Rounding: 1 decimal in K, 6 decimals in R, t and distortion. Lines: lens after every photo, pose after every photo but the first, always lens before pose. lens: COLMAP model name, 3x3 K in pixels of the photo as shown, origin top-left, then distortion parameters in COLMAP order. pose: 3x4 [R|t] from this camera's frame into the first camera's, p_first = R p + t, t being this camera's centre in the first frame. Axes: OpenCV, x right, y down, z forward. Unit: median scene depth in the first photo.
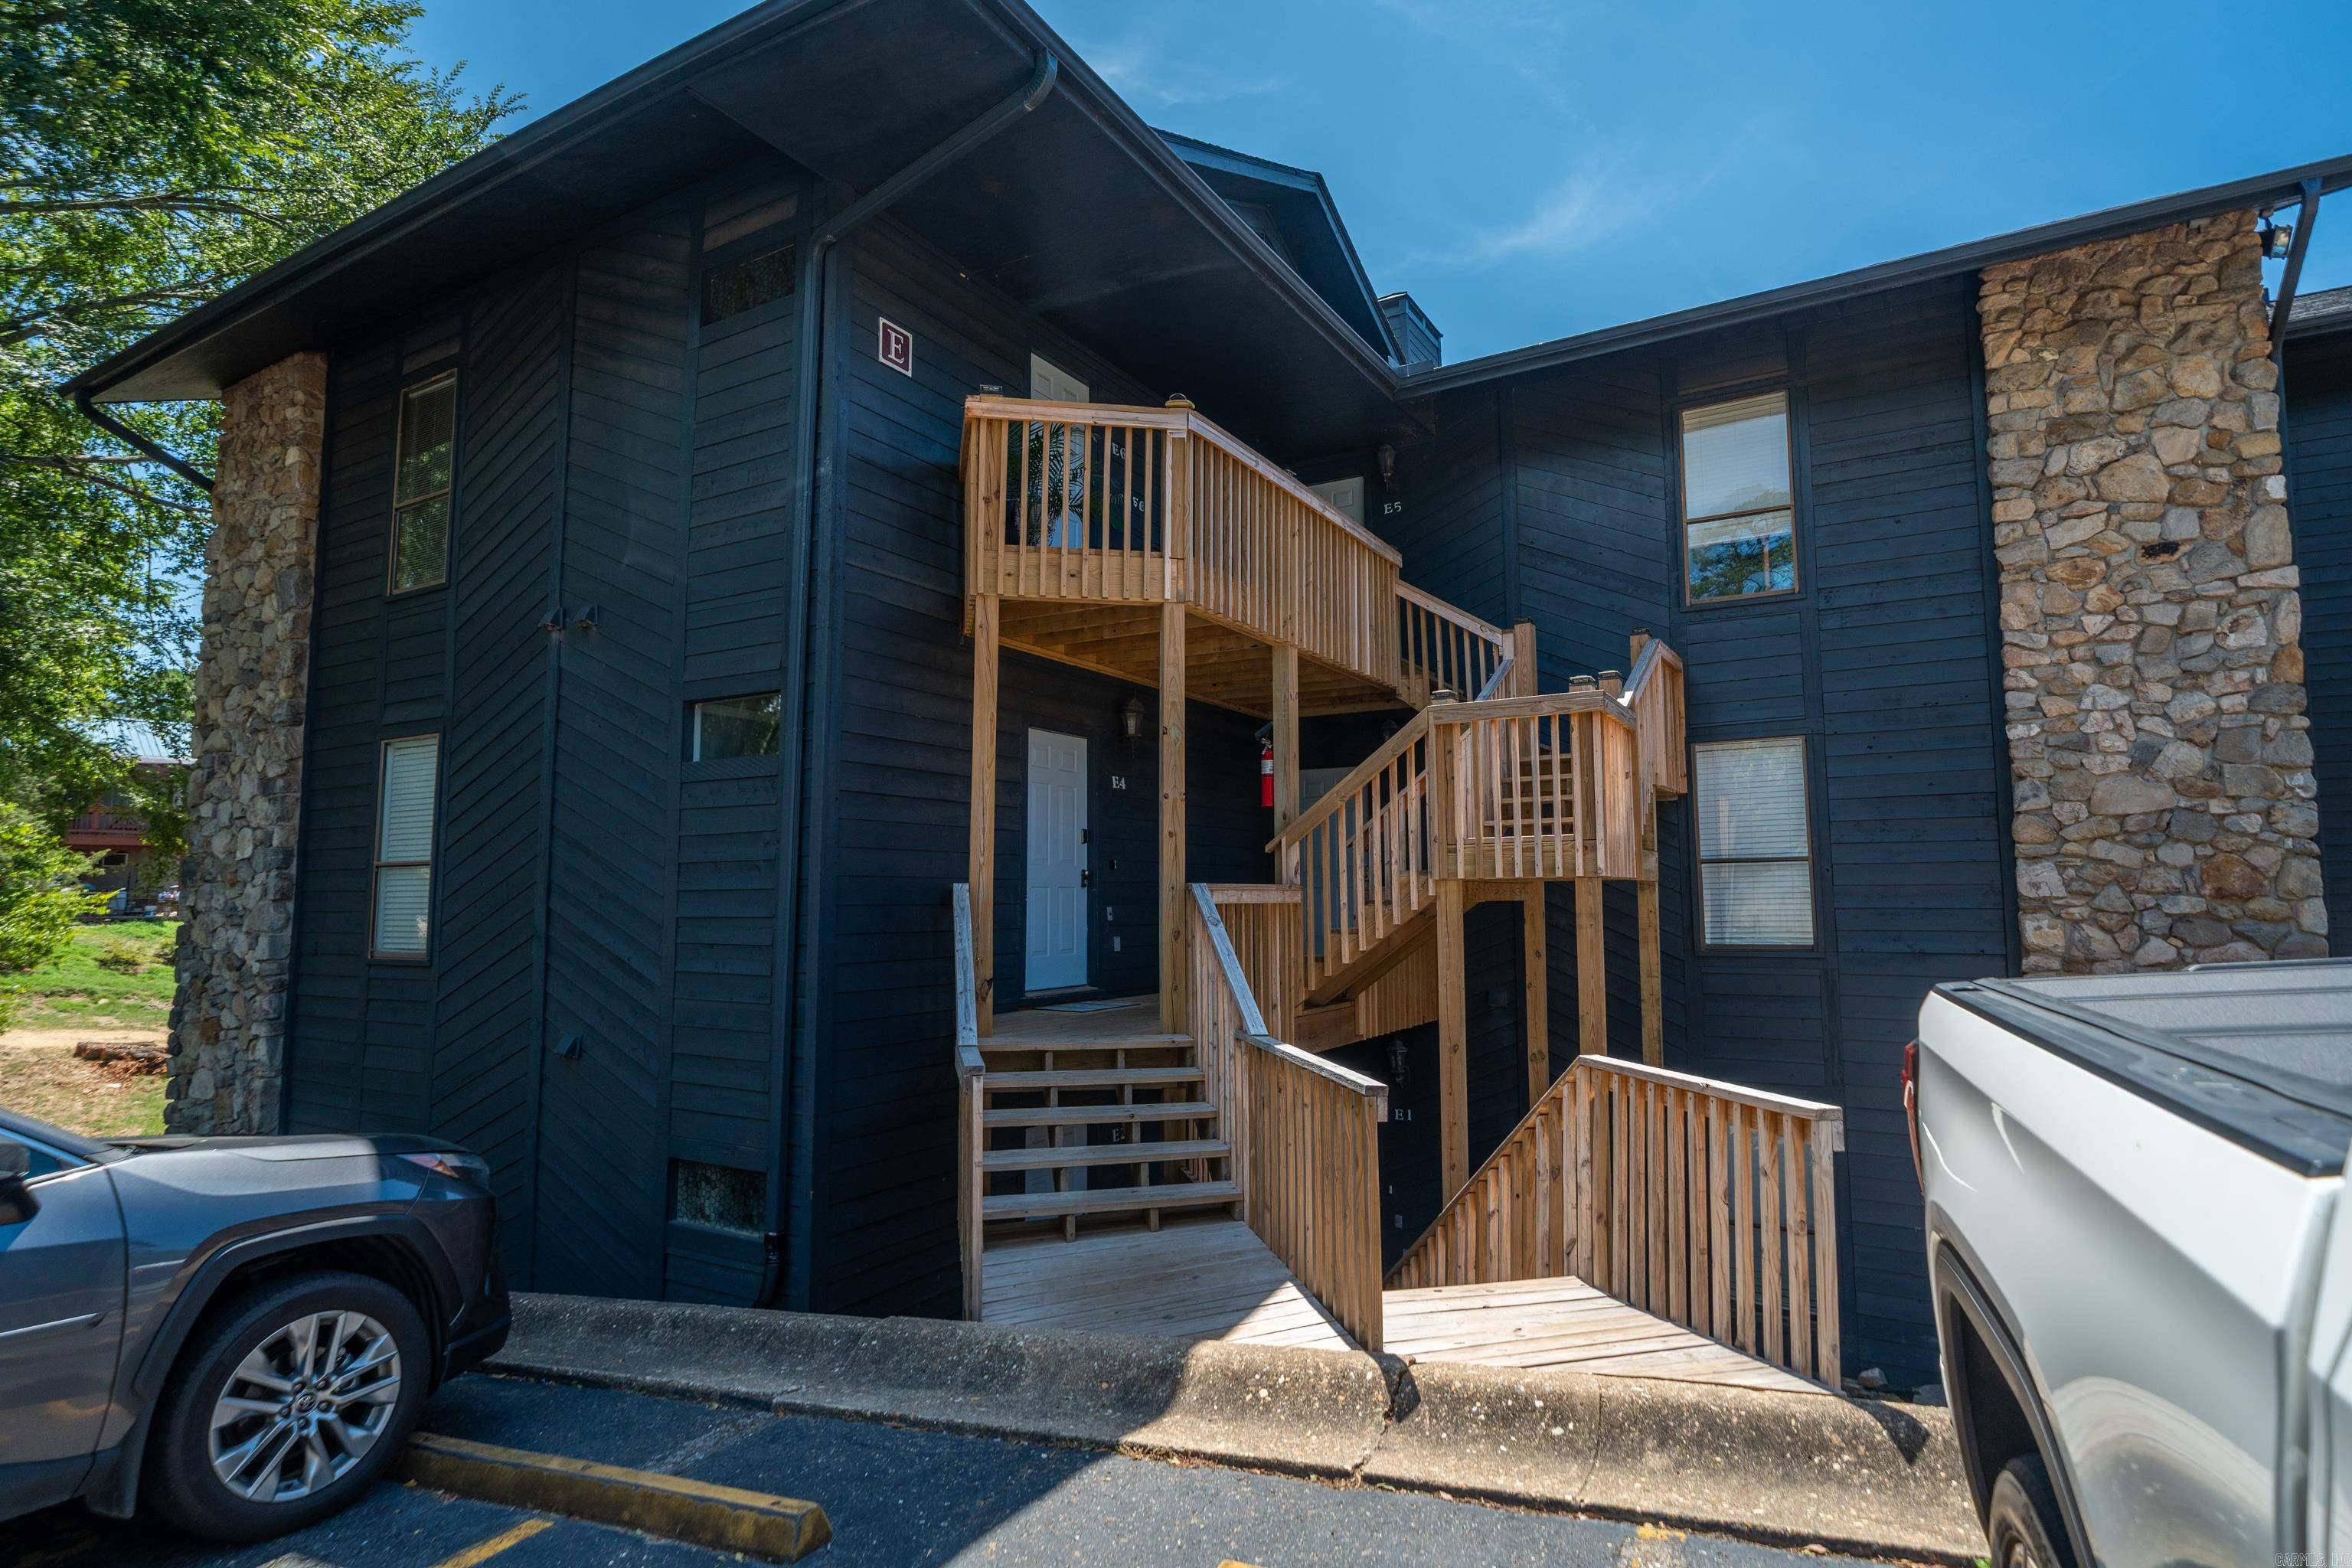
lens RADIAL K [[1243.5, 0, 1124.2], [0, 1243.5, 784.7], [0, 0, 1]] dist [-0.000346, 0.000156]
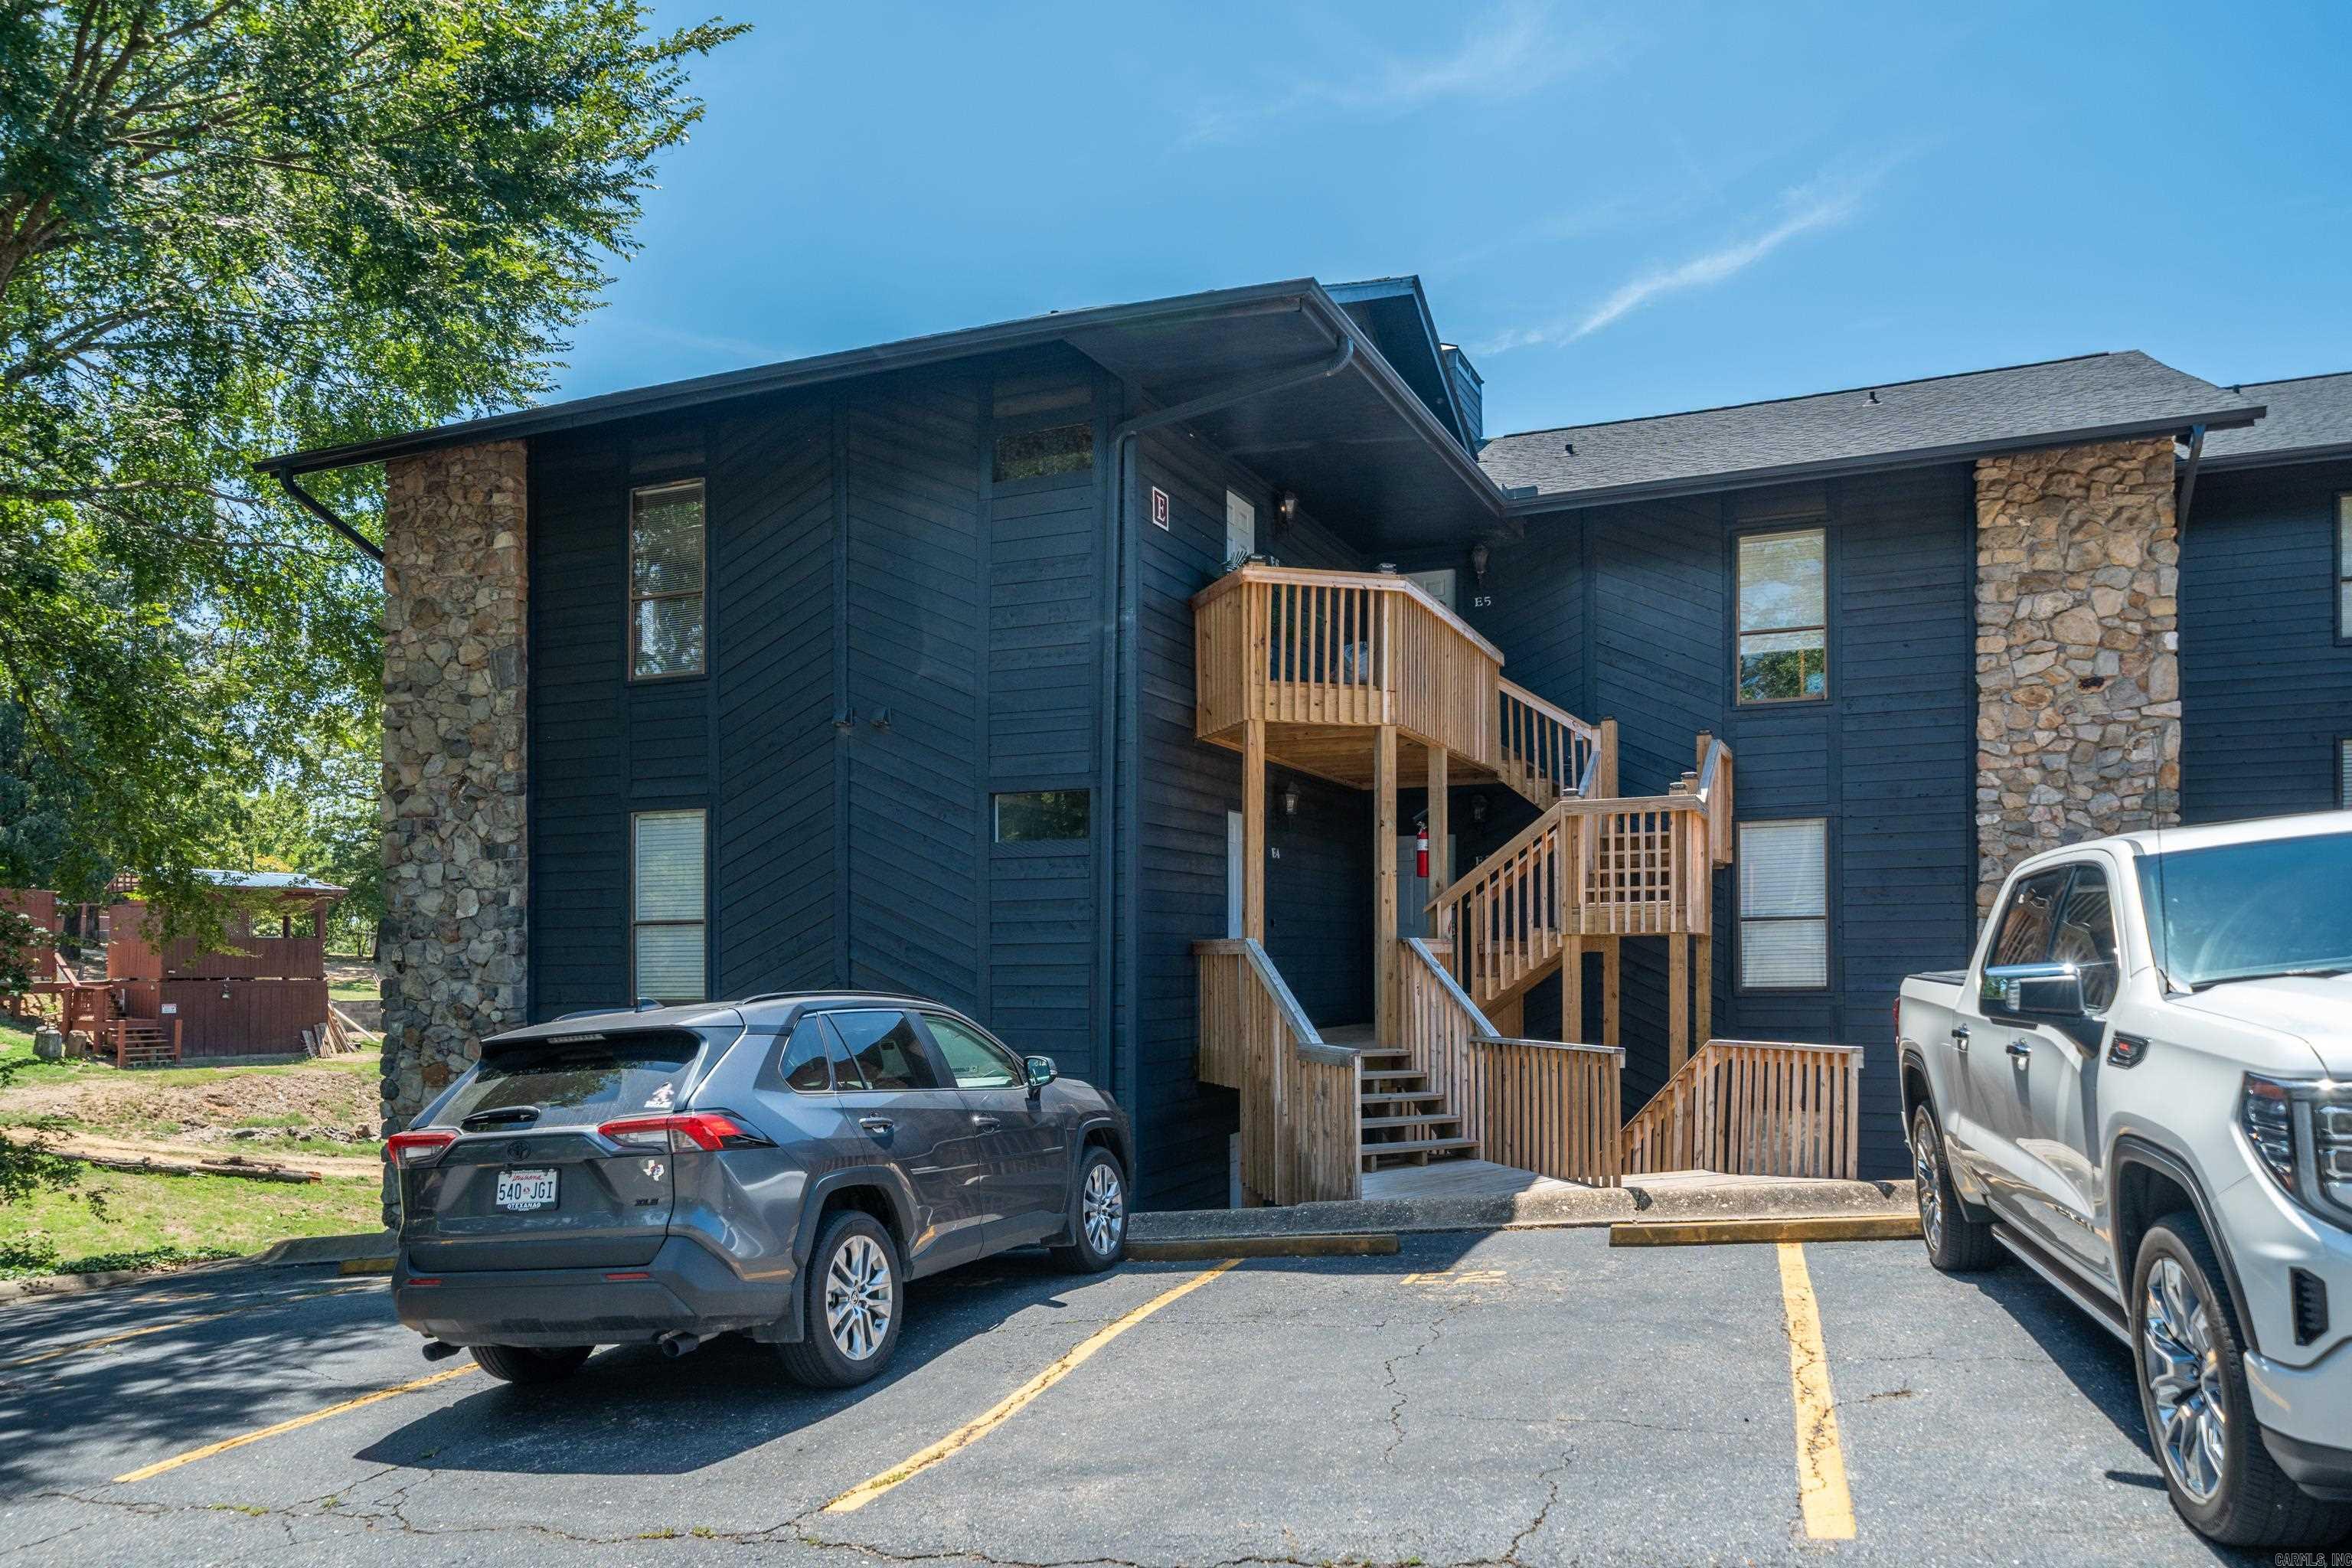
lens RADIAL K [[1644.5, 0, 1130.7], [0, 1644.5, 959.2], [0, 0, 1]] dist [0.002774, -0.002508]
pose [[0.992250, -0.003811, 0.124198, -0.382309], [-0.007400, 0.995943, 0.089680, -0.045823], [-0.124036, -0.089904, 0.988197, -0.605035]]
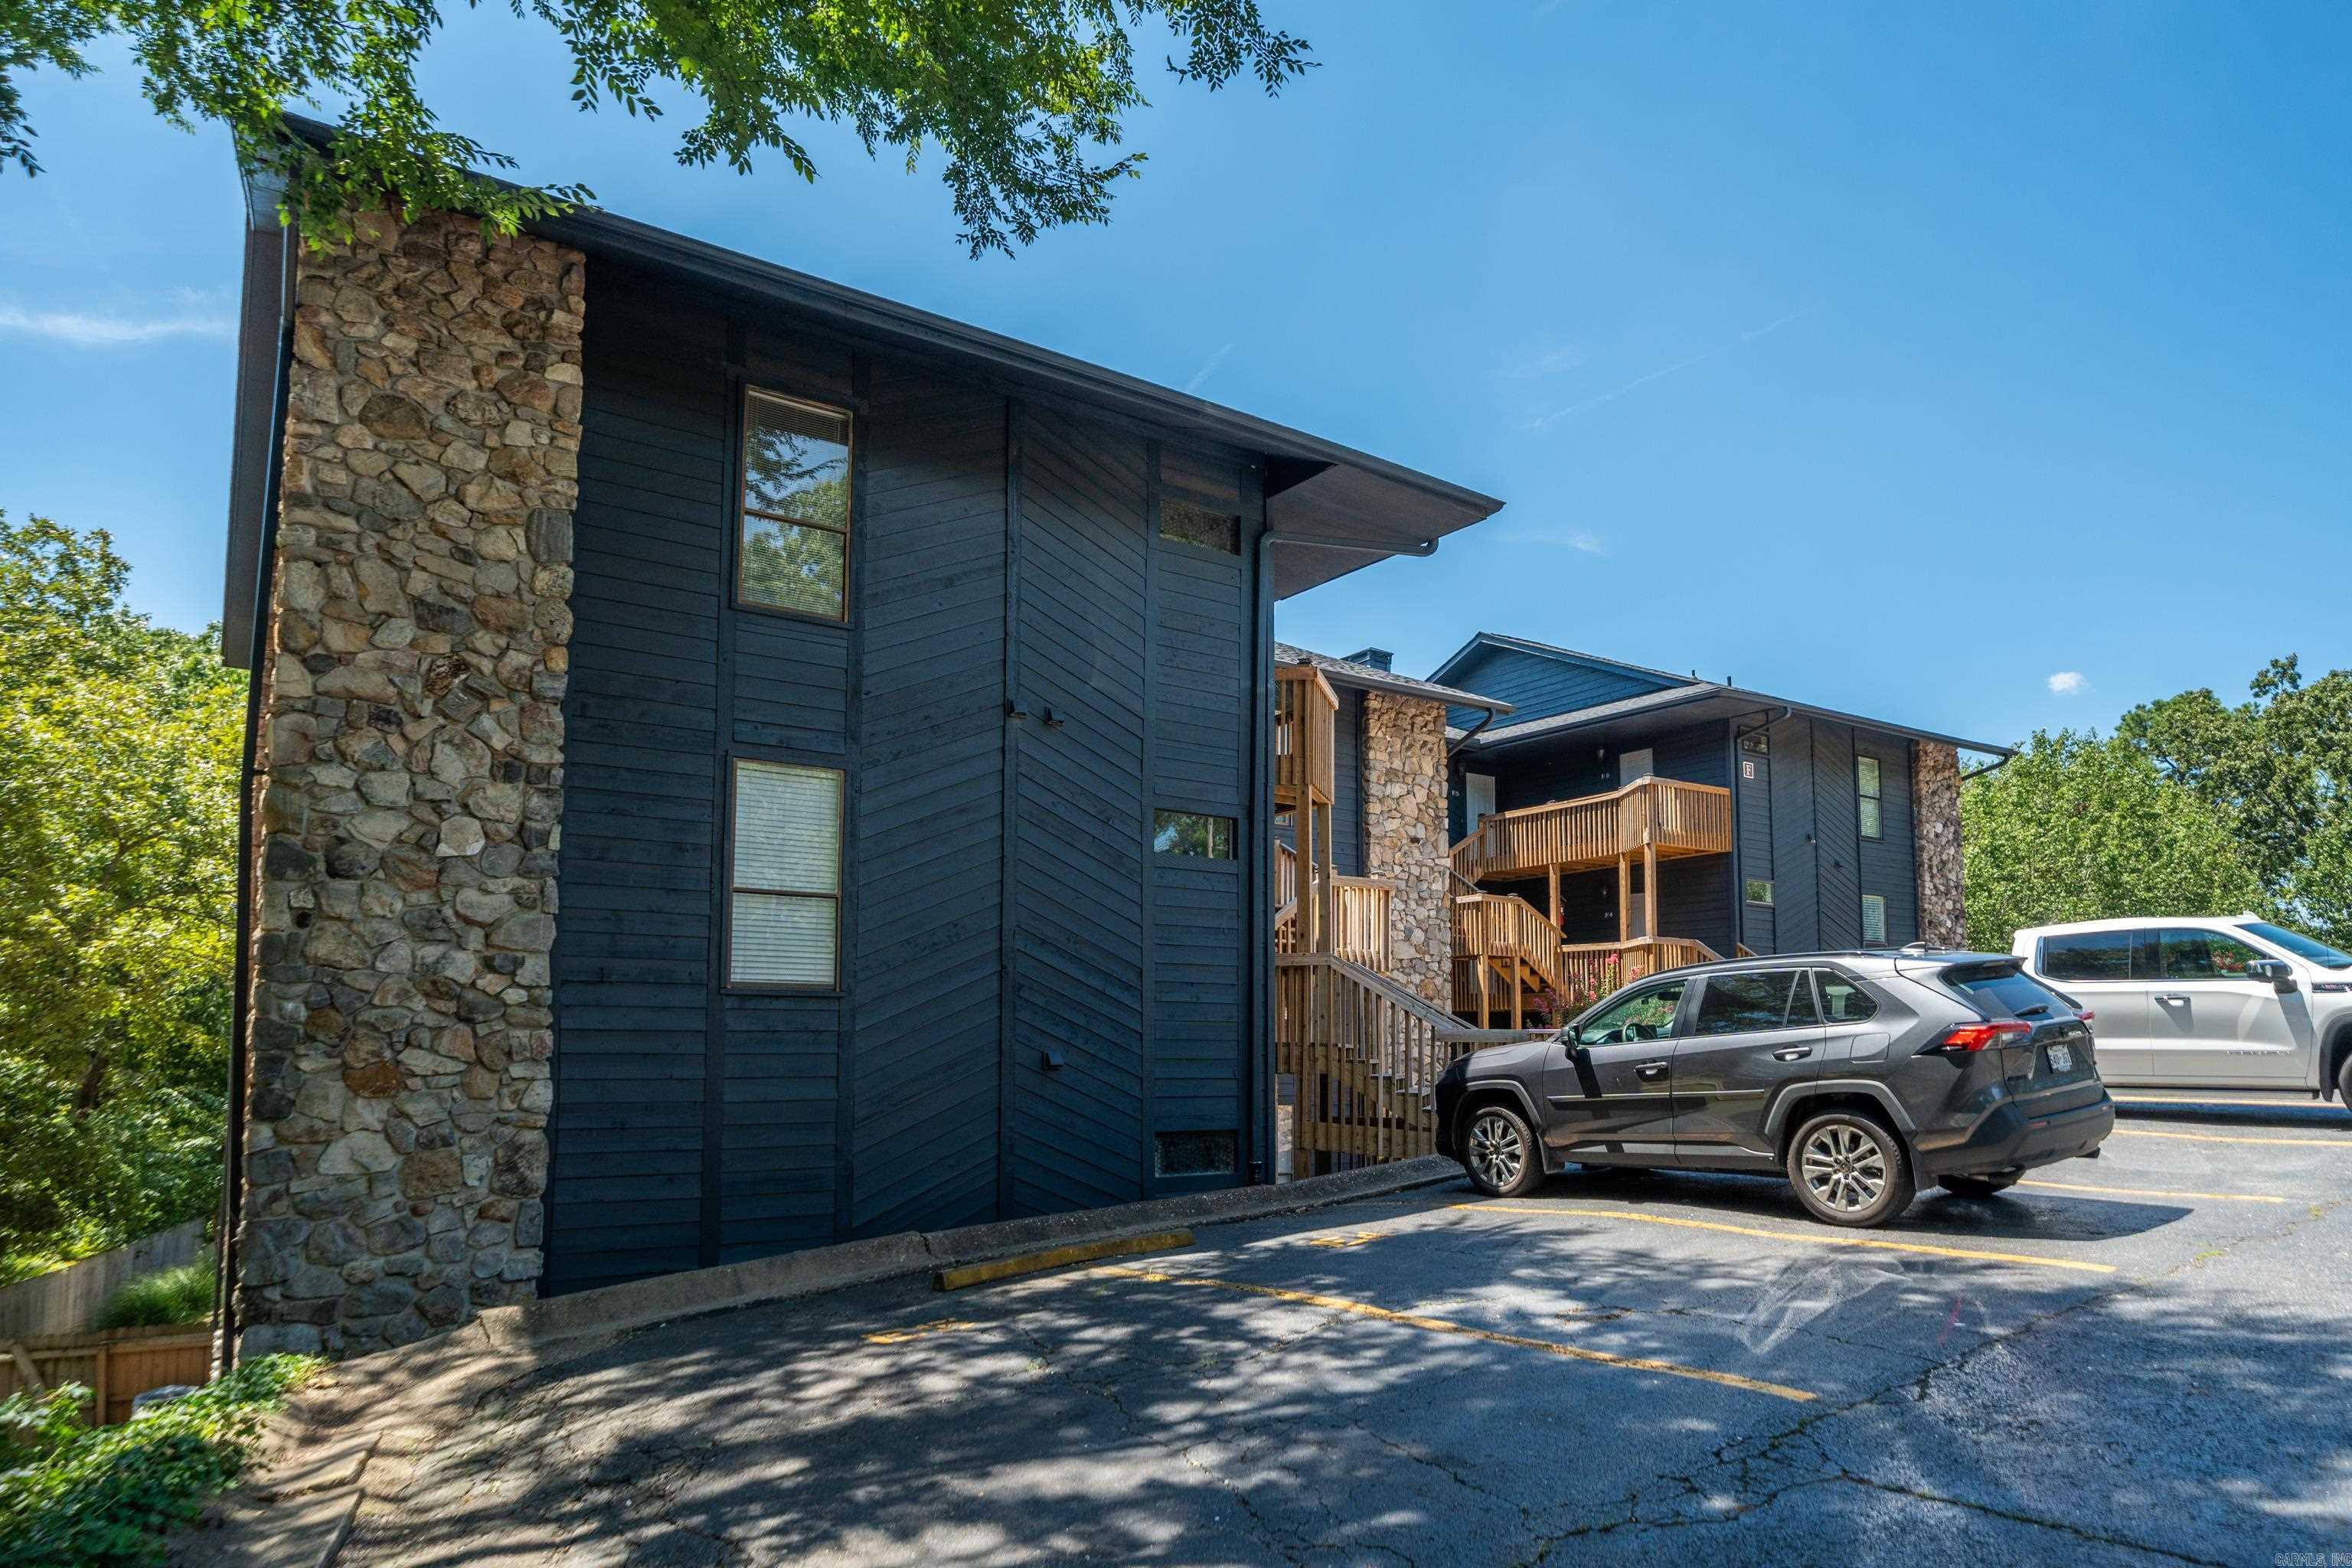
lens RADIAL K [[1506.2, 0, 1175.4], [0, 1506.2, 935.2], [0, 0, 1]] dist [0.002342, 0.001279]
pose [[0.404611, 0.082012, 0.910804, -1.719400], [-0.089474, 0.994742, -0.049823, 0.145485], [-0.910101, -0.061335, 0.409822, 0.276659]]
